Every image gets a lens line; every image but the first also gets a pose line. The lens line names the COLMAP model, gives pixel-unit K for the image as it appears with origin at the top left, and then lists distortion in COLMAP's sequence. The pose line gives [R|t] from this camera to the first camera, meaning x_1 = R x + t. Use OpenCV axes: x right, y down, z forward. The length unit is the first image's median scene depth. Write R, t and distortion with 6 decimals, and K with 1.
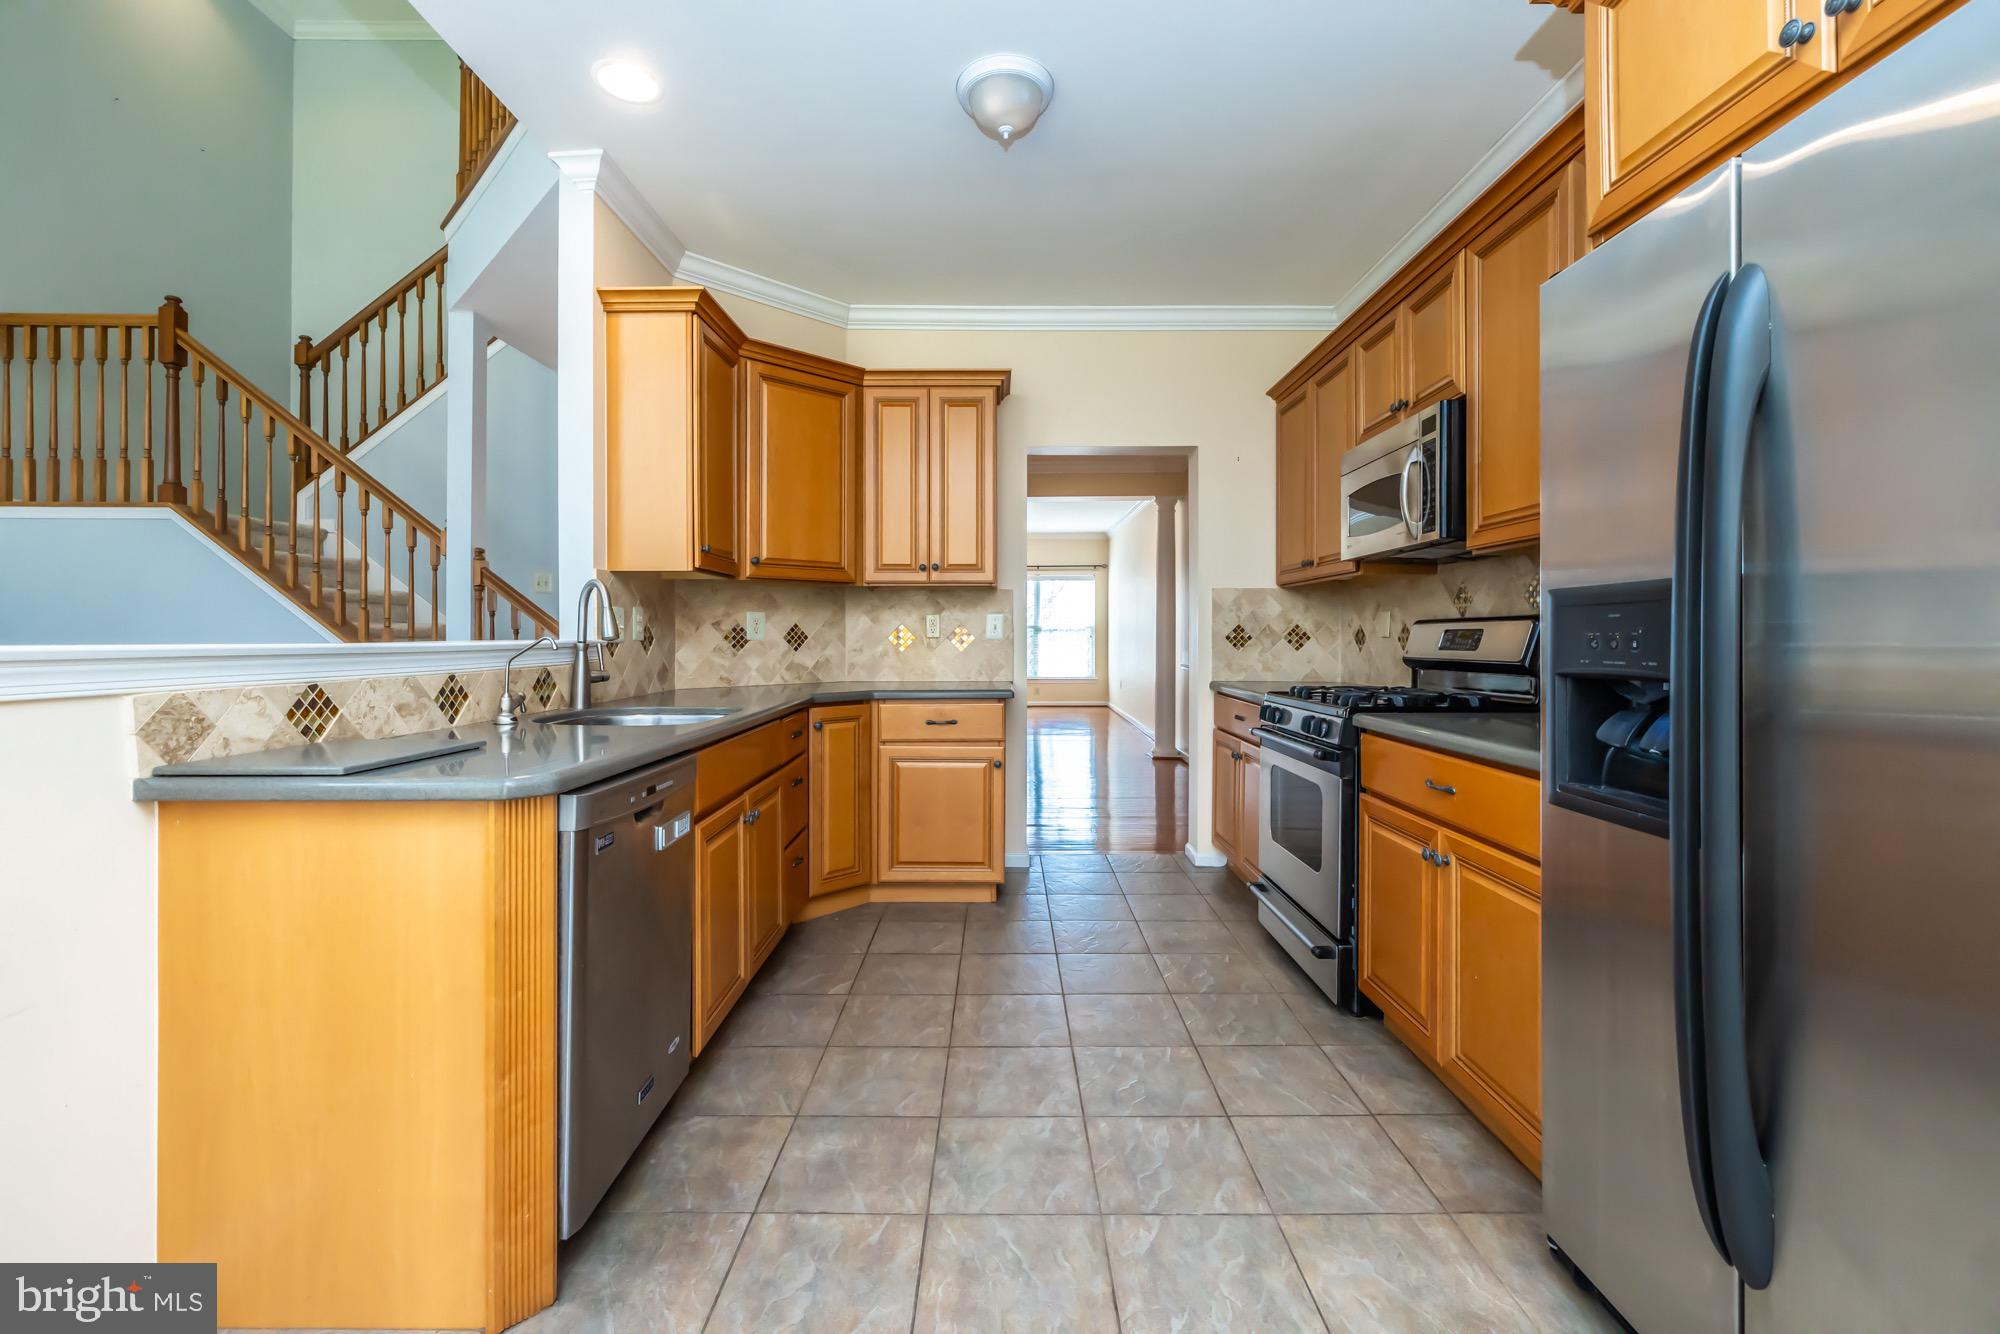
lens RADIAL K [[868.3, 0, 1004.3], [0, 868.3, 648.8], [0, 0, 1]] dist [-0.010627, 0.000072]
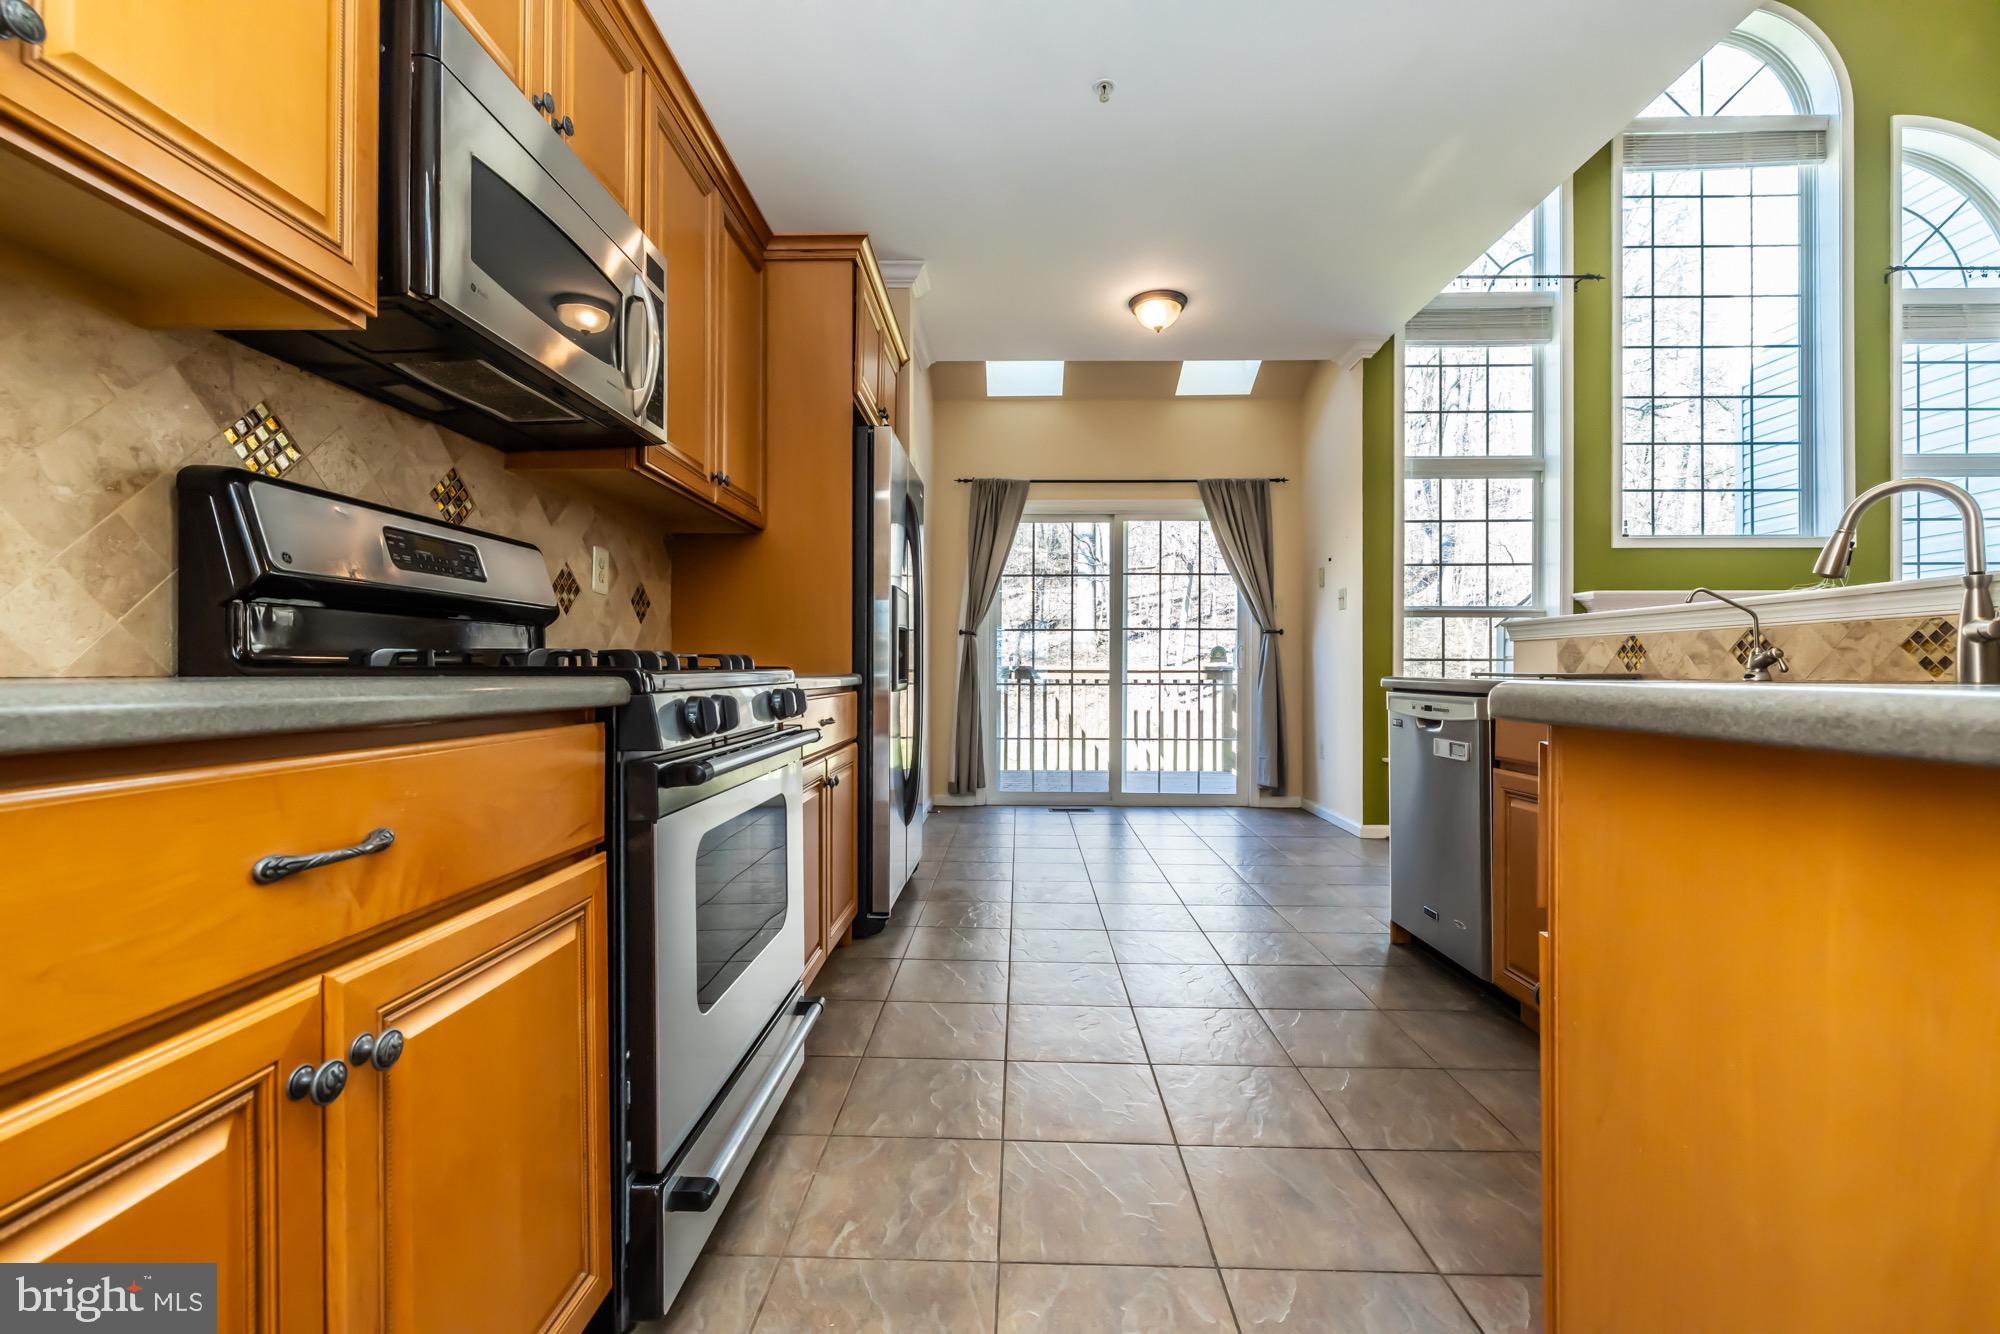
lens RADIAL K [[868.3, 0, 986.8], [0, 868.3, 670.9], [0, 0, 1]] dist [-0.010627, 0.000072]
pose [[-0.999369, -0.004036, 0.035302, 0.199585], [-0.003564, 0.999904, 0.013422, 0.060072], [-0.035352, 0.013288, -0.999287, 1.764656]]
